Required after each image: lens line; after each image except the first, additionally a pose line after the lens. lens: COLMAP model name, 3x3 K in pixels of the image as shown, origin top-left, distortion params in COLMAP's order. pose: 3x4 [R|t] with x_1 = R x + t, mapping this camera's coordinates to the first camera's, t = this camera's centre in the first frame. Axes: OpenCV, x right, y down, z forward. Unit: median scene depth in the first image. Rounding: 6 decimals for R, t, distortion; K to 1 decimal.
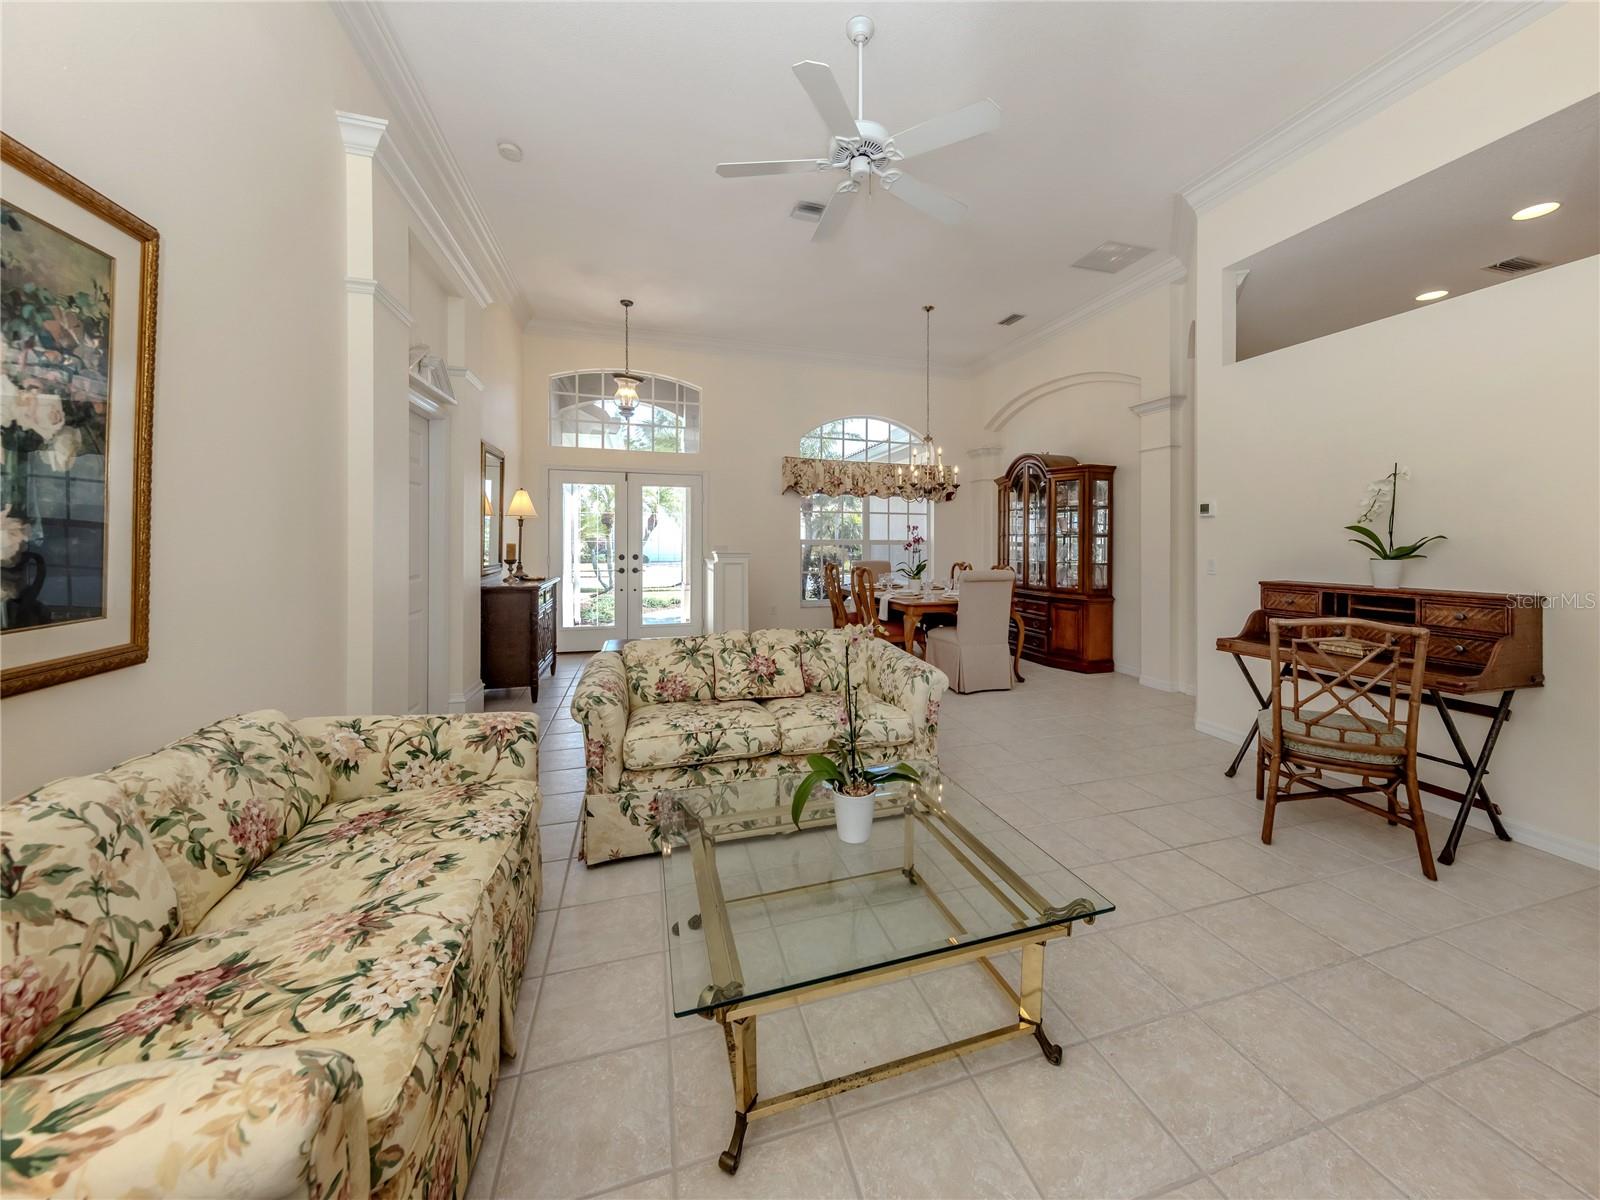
lens RADIAL K [[785.6, 0, 792.3], [0, 785.6, 593.2], [0, 0, 1]] dist [-0.005762, -0.000046]
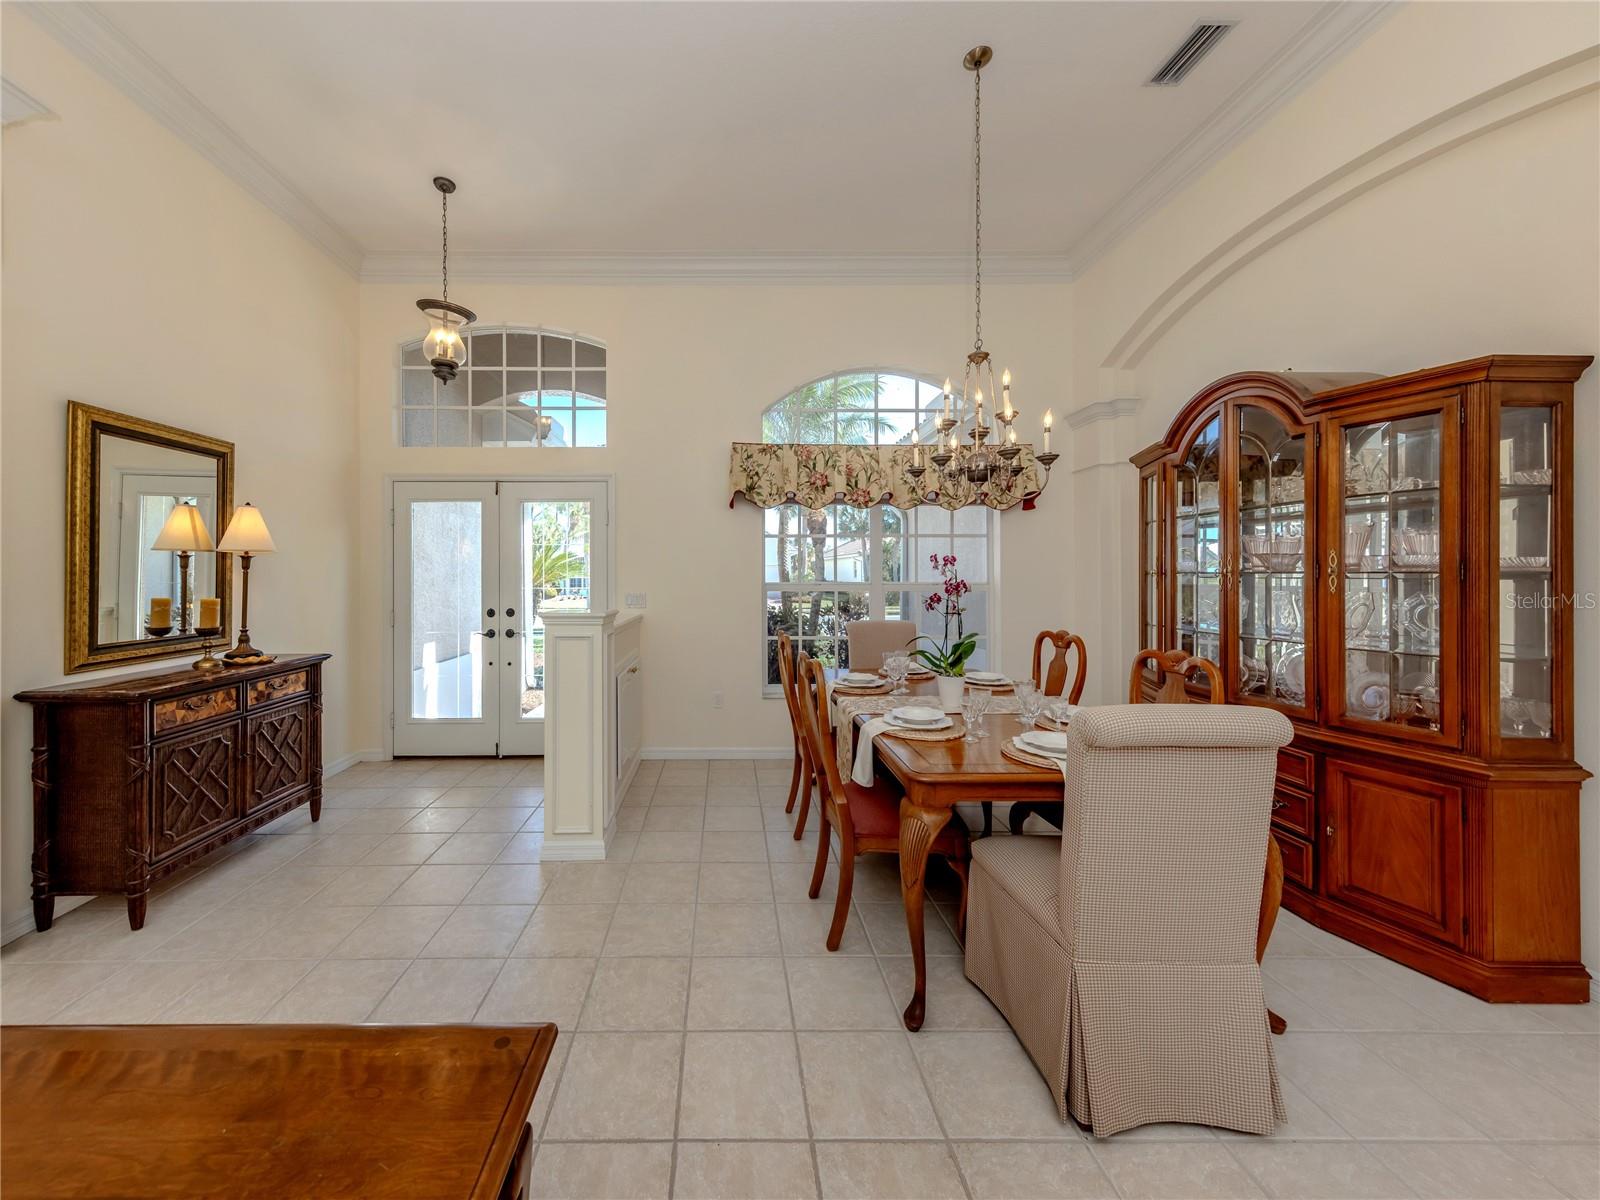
lens RADIAL K [[538.2, 0, 802.5], [0, 538.2, 598.1], [0, 0, 1]] dist [0.003019, -0.000295]
pose [[0.979535, -0.001909, -0.201264, 0.126566], [-0.001221, 0.999880, -0.015427, -0.053110], [0.201269, 0.015357, 0.979416, 0.636509]]
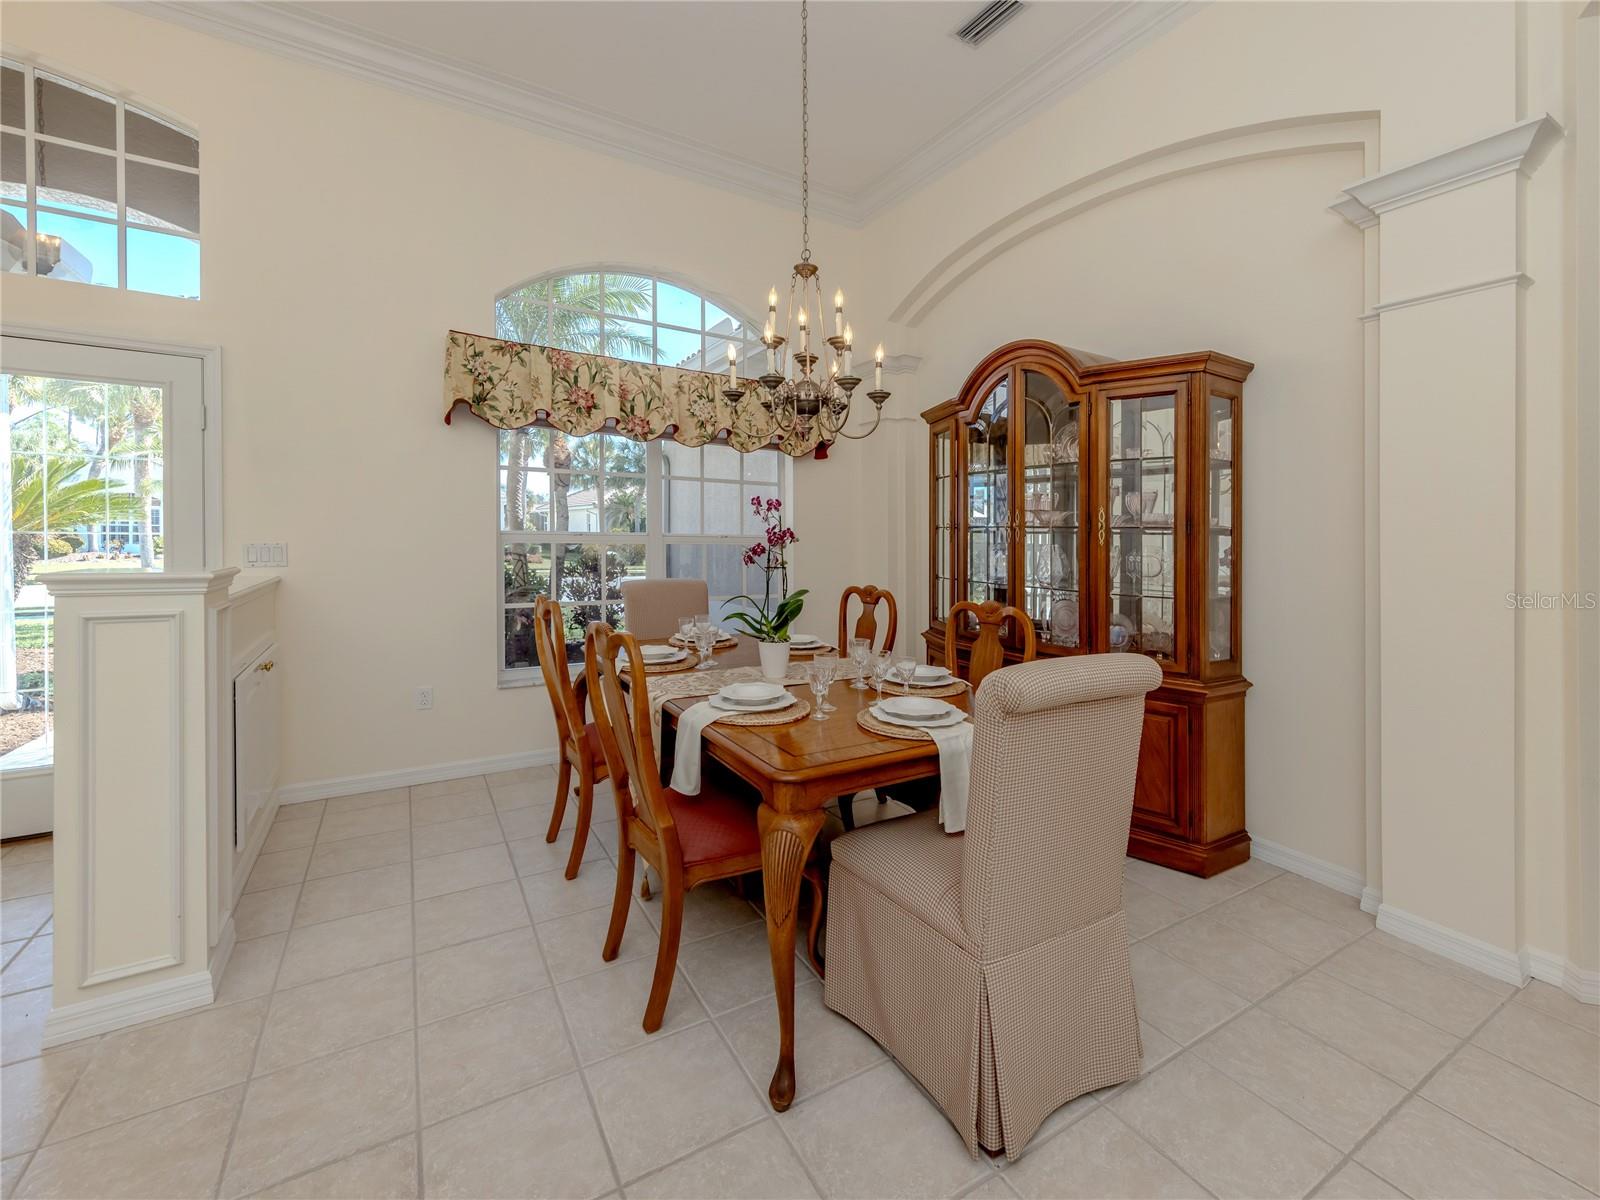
lens RADIAL K [[562.6, 0, 790.5], [0, 562.6, 561.5], [0, 0, 1]] dist [0.005335, -0.000620]
pose [[0.962373, -0.003737, 0.271708, 0.084649], [0.006799, 0.999924, -0.010329, -0.049656], [-0.271648, 0.011788, 0.962324, 0.687419]]
